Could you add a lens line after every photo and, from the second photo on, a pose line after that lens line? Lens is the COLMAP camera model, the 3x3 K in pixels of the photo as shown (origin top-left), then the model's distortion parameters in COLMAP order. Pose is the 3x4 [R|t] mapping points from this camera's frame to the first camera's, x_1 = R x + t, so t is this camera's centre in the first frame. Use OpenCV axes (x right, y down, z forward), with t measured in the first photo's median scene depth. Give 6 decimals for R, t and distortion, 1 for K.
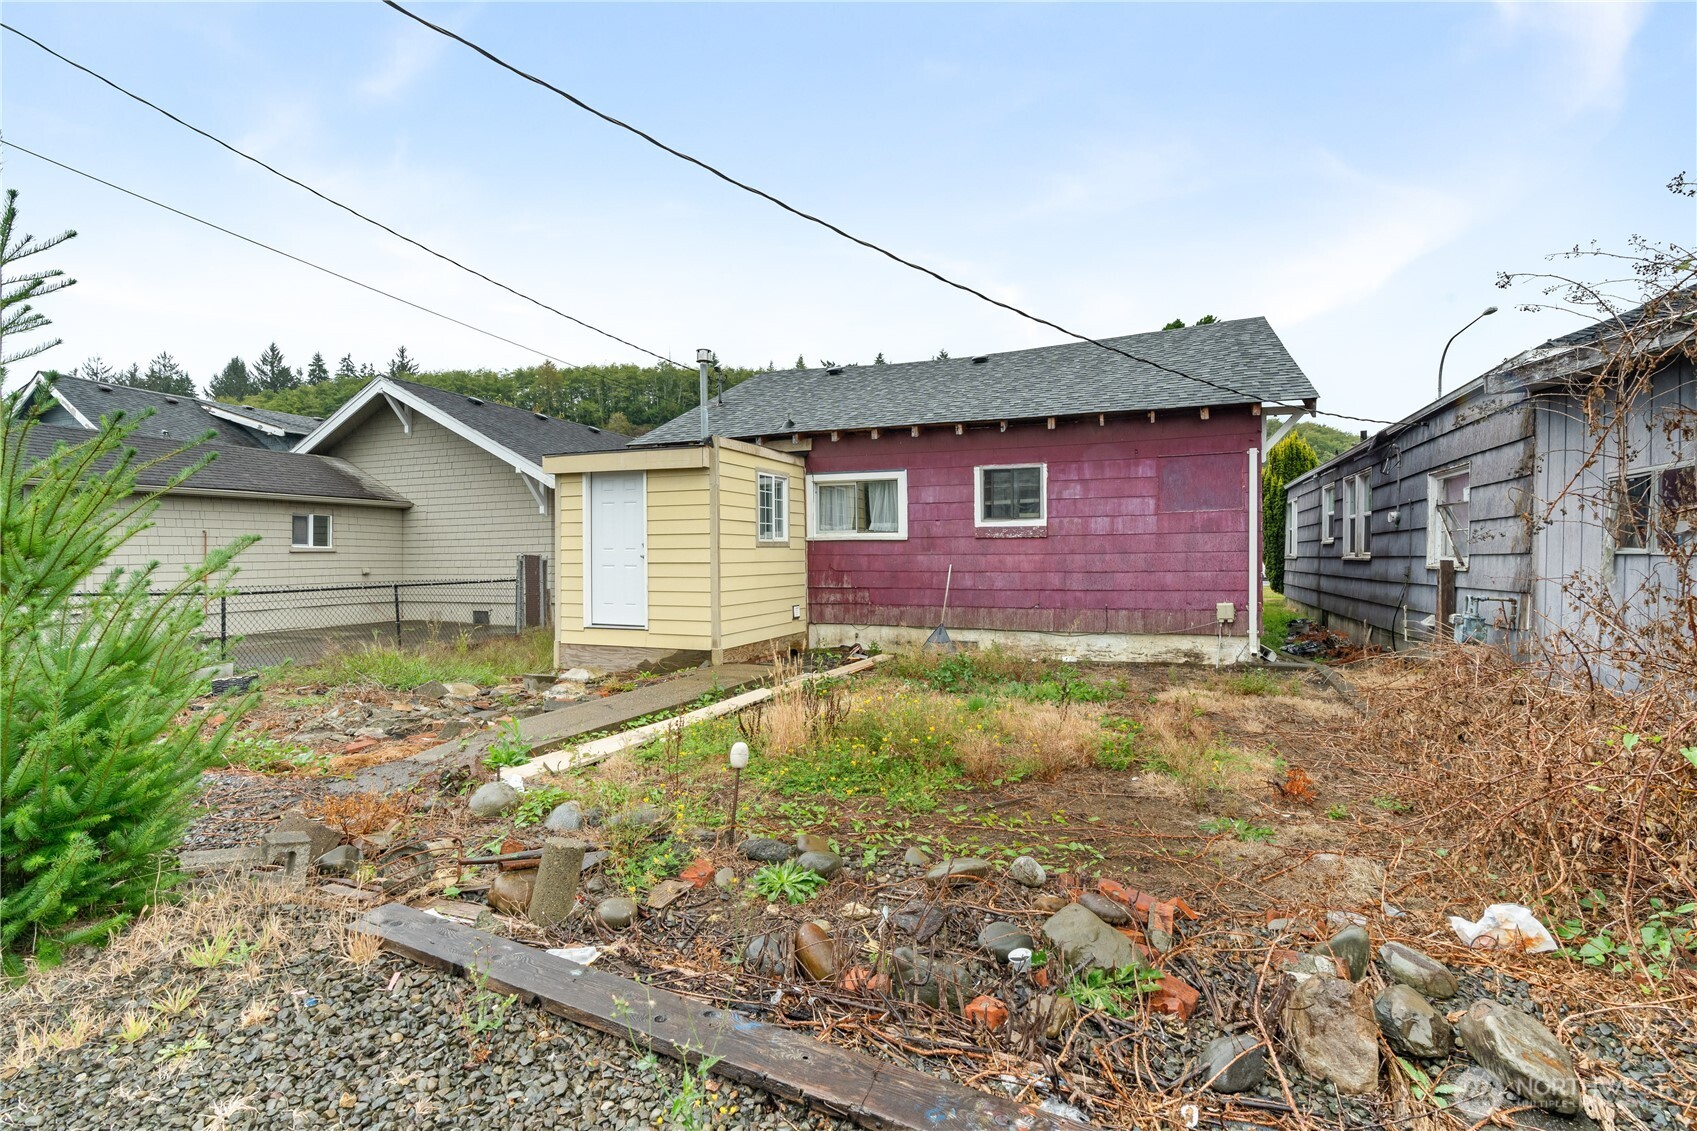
lens RADIAL K [[767.2, 0, 845.5], [0, 767.2, 564.9], [0, 0, 1]] dist [-0.007184, 0.000714]
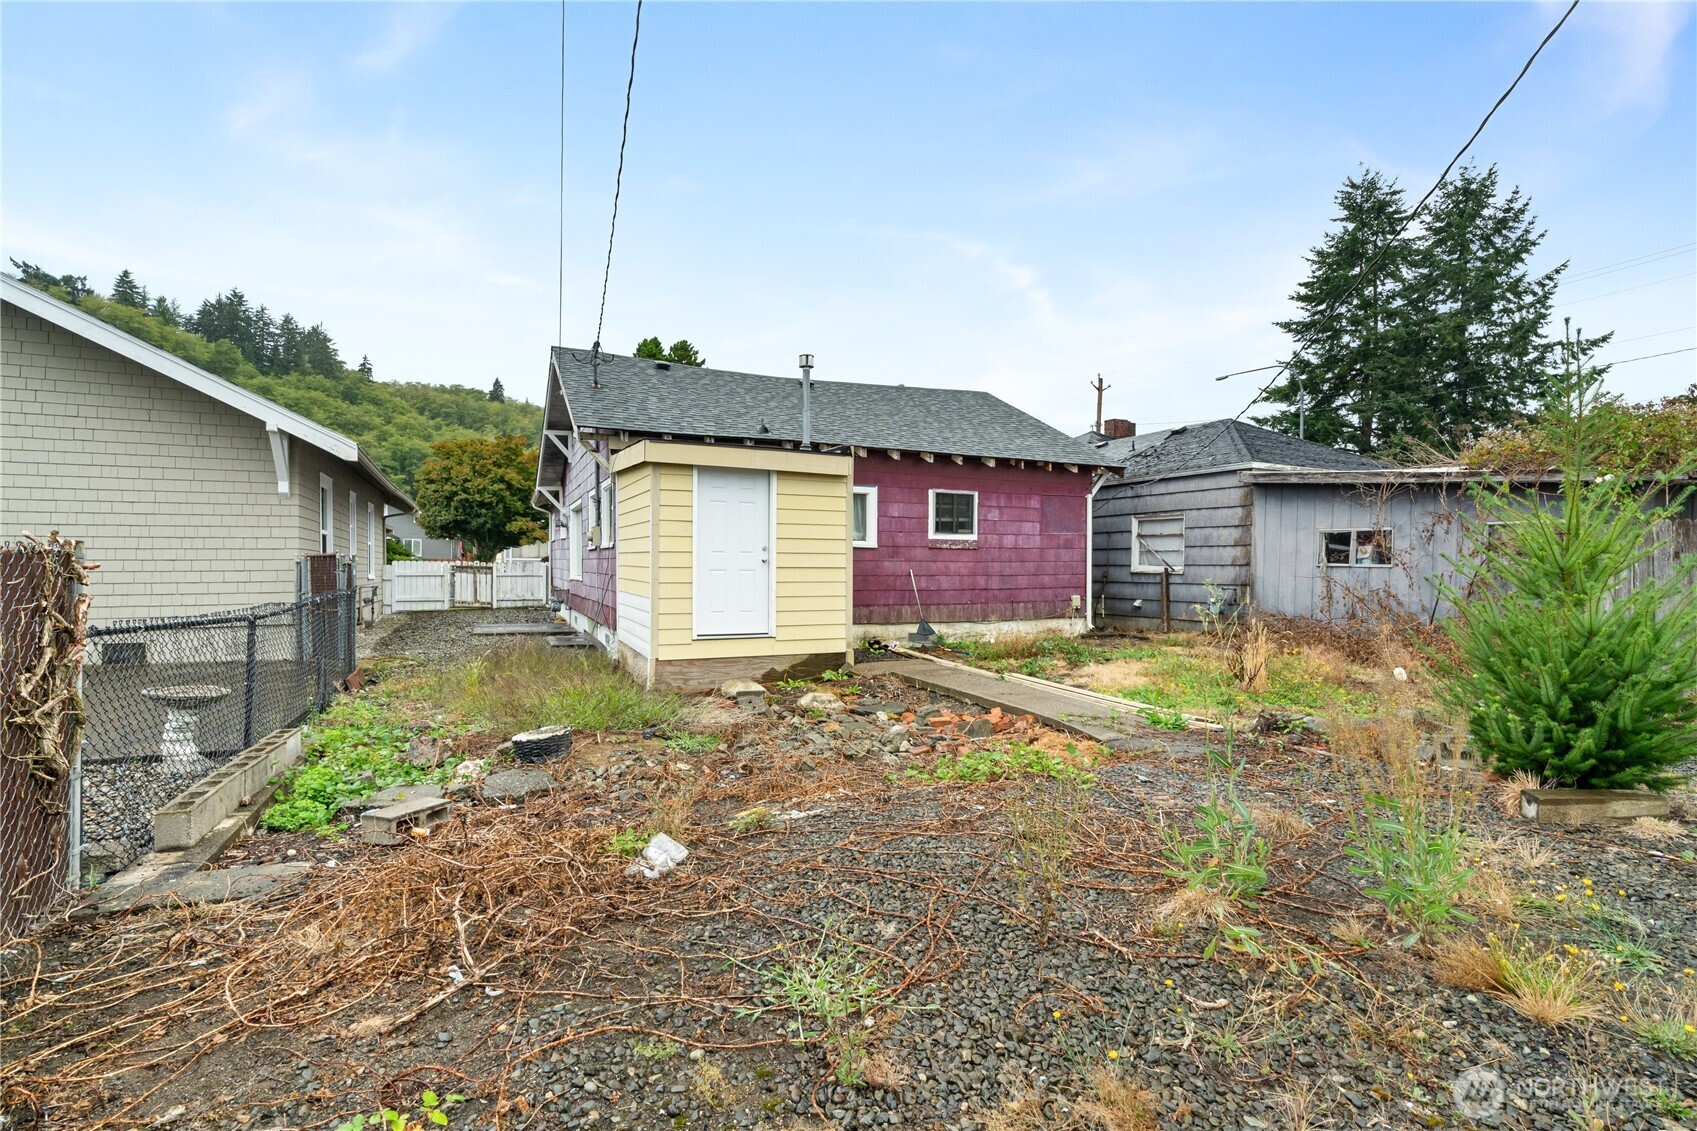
lens RADIAL K [[767.2, 0, 845.5], [0, 767.2, 564.9], [0, 0, 1]] dist [-0.007184, 0.000714]
pose [[0.704737, 0.006408, 0.709440, -0.836801], [-0.003189, 0.999978, -0.005864, -0.000329], [-0.709461, 0.001870, 0.704742, 0.247400]]
